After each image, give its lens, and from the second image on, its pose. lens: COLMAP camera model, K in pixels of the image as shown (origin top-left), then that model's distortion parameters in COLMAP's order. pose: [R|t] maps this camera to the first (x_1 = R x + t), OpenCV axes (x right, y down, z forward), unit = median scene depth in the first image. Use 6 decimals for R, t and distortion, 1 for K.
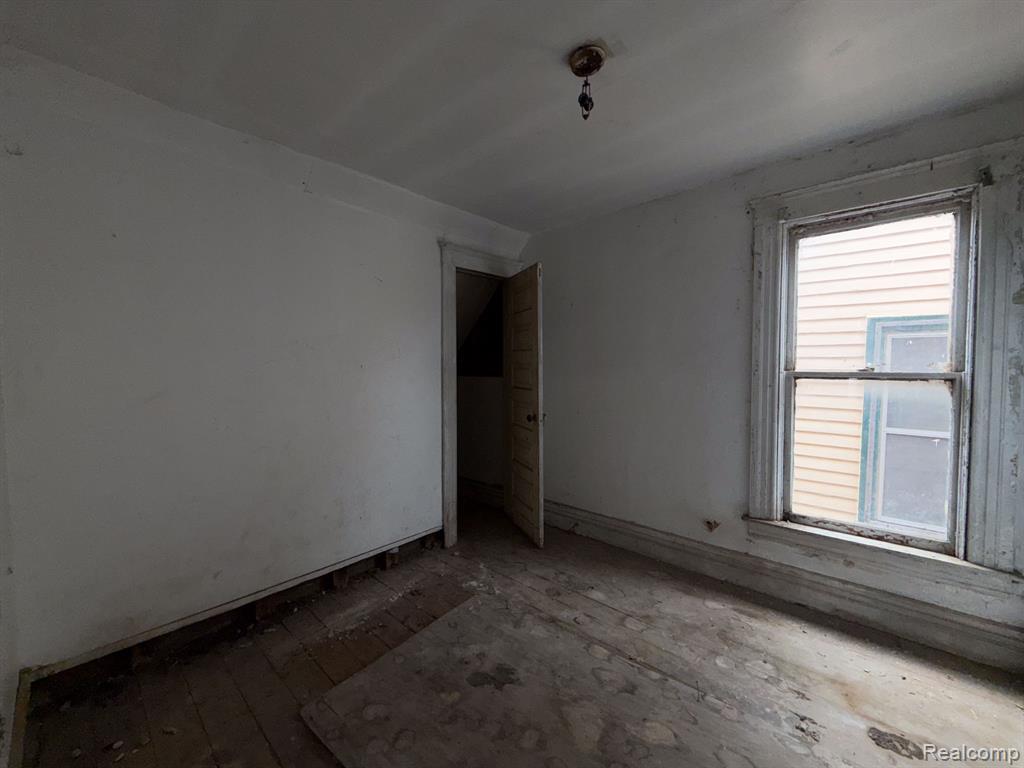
lens RADIAL K [[408.0, 0, 512.5], [0, 408.0, 386.5], [0, 0, 1]] dist [-0.001314, 0.000251]
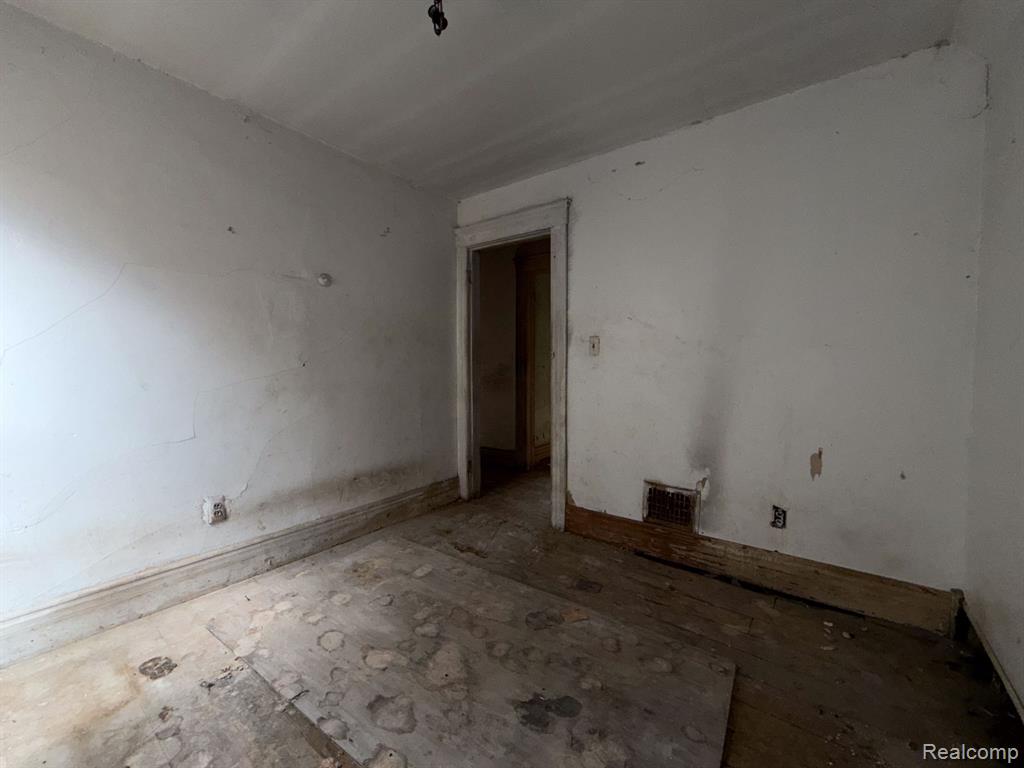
lens RADIAL K [[408.0, 0, 511.2], [0, 408.0, 383.7], [0, 0, 1]] dist [-0.001314, 0.000251]
pose [[-0.997082, 0.005886, -0.076108, 0.082242], [-0.002036, 0.994617, 0.103604, 0.023531], [0.076308, 0.103457, -0.991702, 1.783369]]
